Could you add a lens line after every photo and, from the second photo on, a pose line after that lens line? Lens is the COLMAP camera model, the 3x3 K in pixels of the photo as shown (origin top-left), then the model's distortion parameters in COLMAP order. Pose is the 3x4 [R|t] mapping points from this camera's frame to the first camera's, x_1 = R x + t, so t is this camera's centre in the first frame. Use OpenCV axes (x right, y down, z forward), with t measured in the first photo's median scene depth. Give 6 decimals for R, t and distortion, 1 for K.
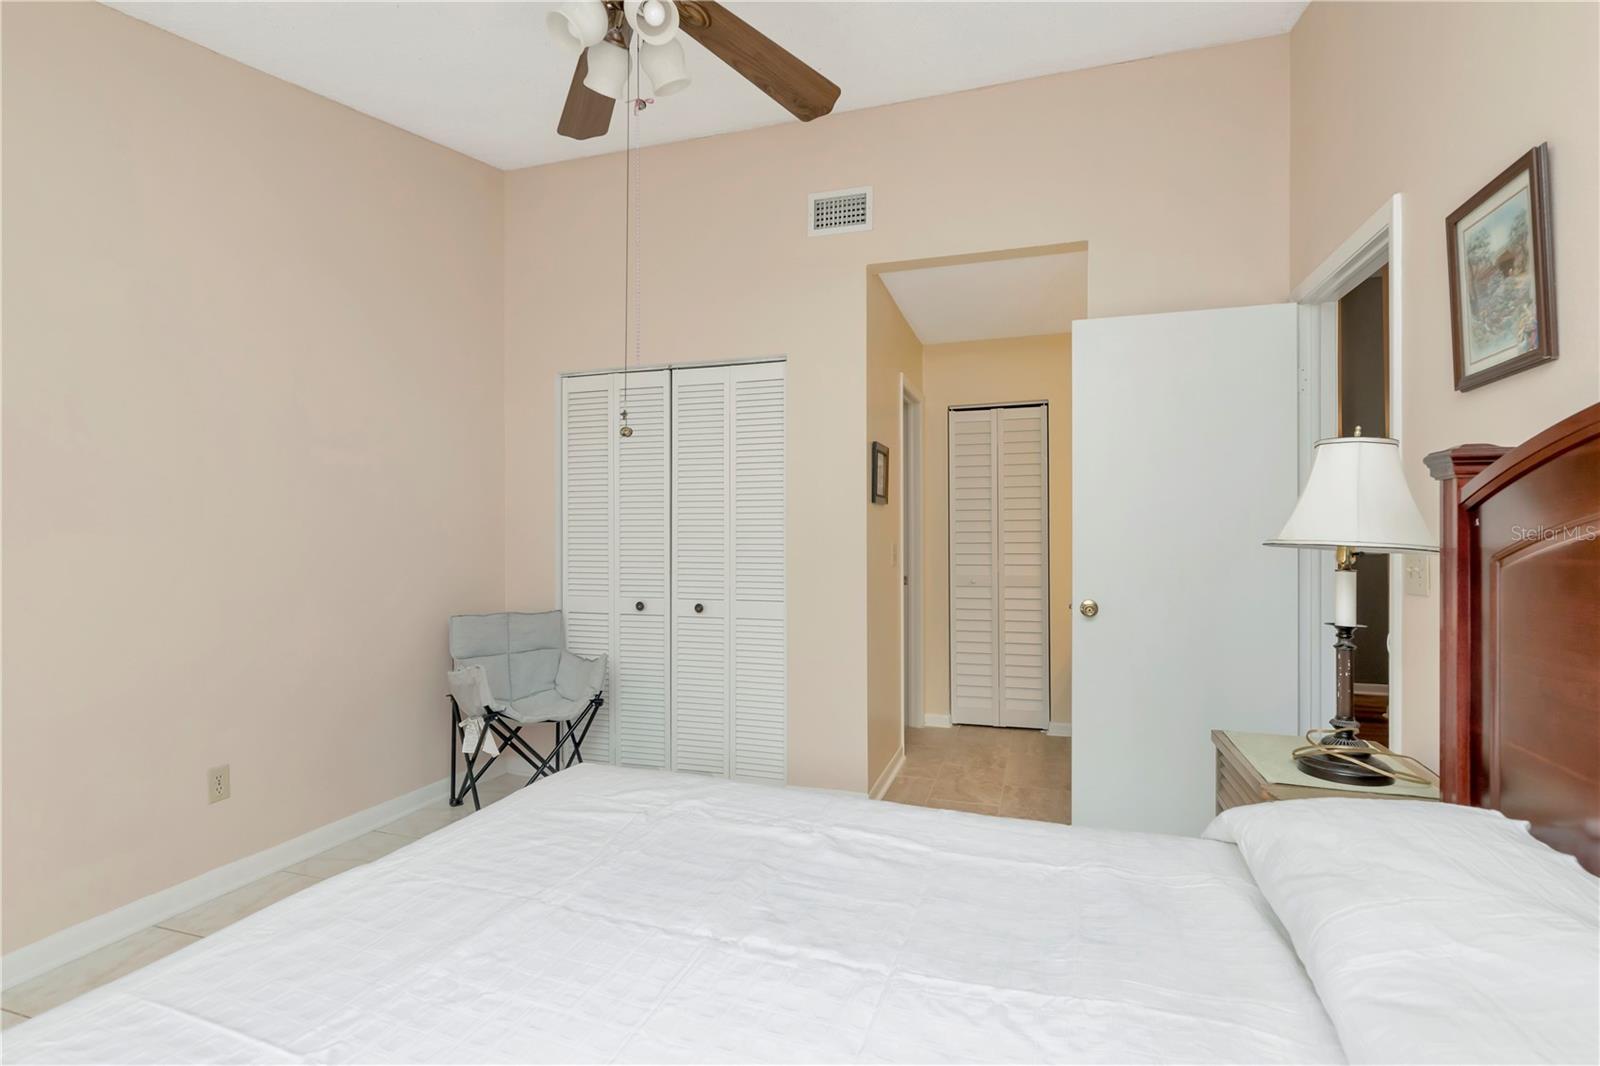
lens RADIAL K [[772.8, 0, 811.3], [0, 772.8, 523.8], [0, 0, 1]] dist [-0.001747, -0.000978]
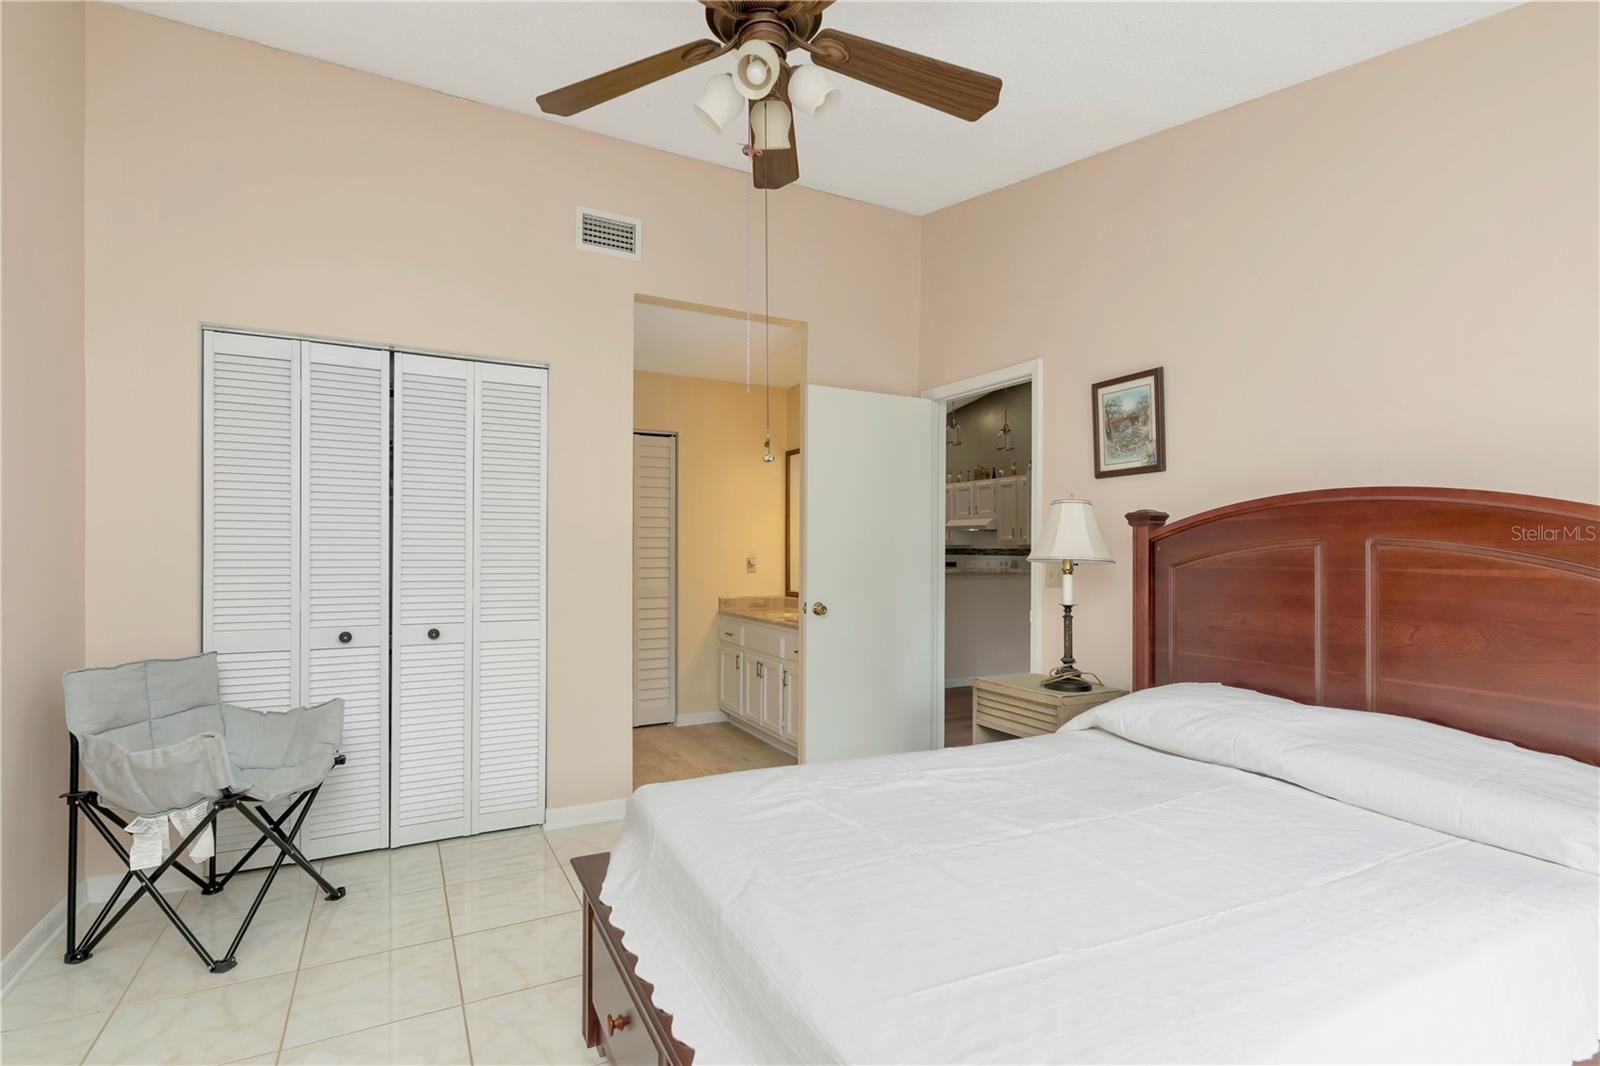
lens RADIAL K [[767.8, 0, 801.6], [0, 767.8, 538.6], [0, 0, 1]] dist [-0.004082, -0.000962]
pose [[0.689362, 0.016690, 0.724225, -0.851783], [-0.017318, 0.999829, -0.006558, 0.001165], [-0.724210, -0.008021, 0.689533, 0.189349]]
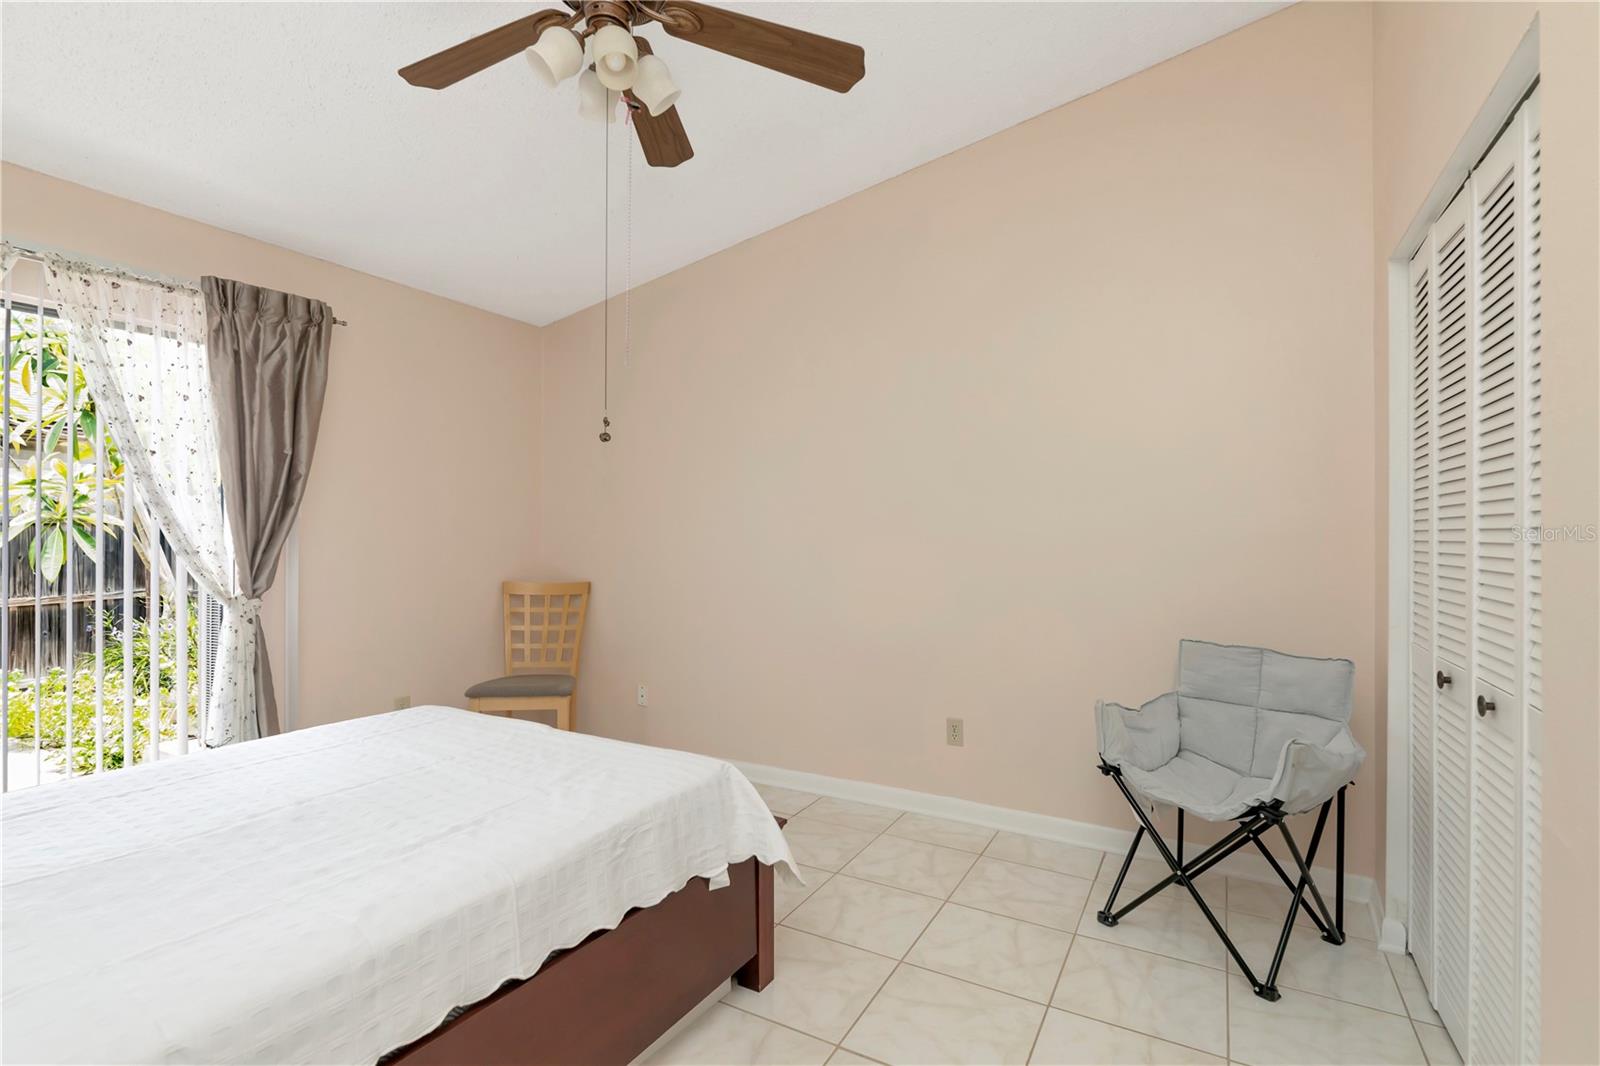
lens RADIAL K [[767.8, 0, 801.6], [0, 767.8, 538.6], [0, 0, 1]] dist [-0.004082, -0.000962]
pose [[-0.196851, 0.009490, -0.980388, 0.651914], [0.007173, 0.999940, 0.008239, 0.010925], [0.980407, -0.005410, -0.196907, 1.278371]]
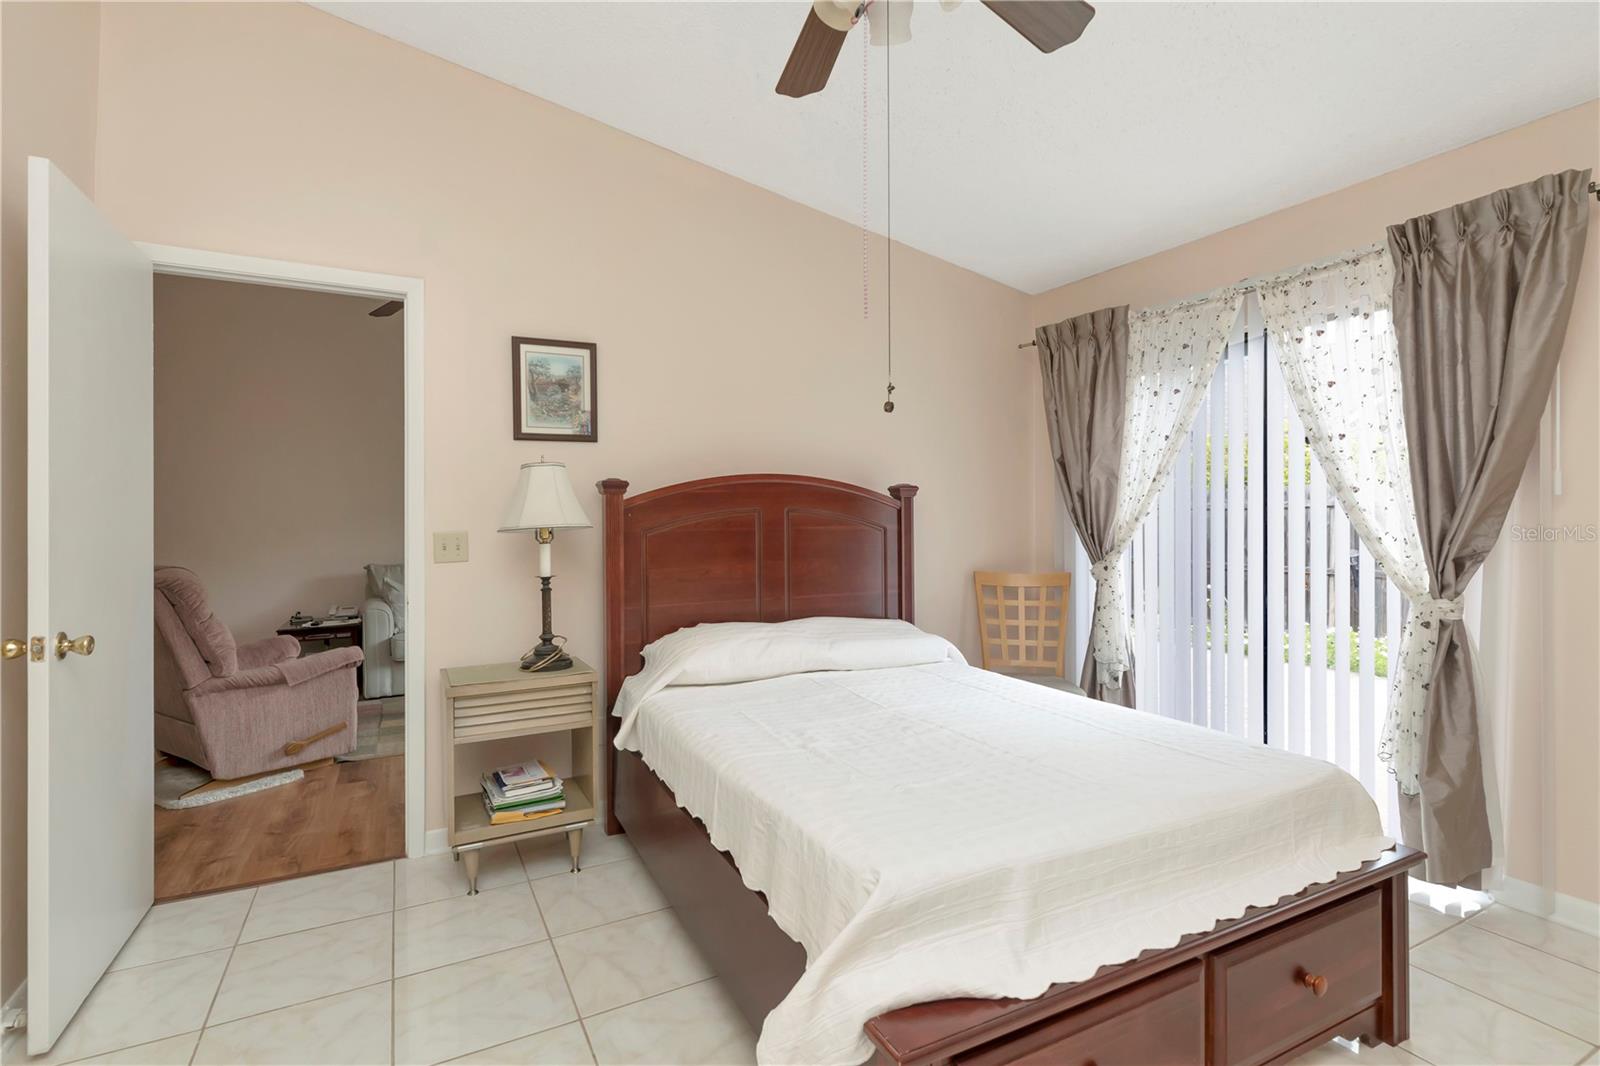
lens RADIAL K [[758.9, 0, 799.7], [0, 758.9, 521.7], [0, 0, 1]] dist [-0.002999, -0.000485]
pose [[-0.709002, 0.001219, 0.705205, -0.691386], [-0.001337, 0.999994, -0.003072, 0.015365], [-0.705205, -0.003121, -0.708996, 1.482270]]
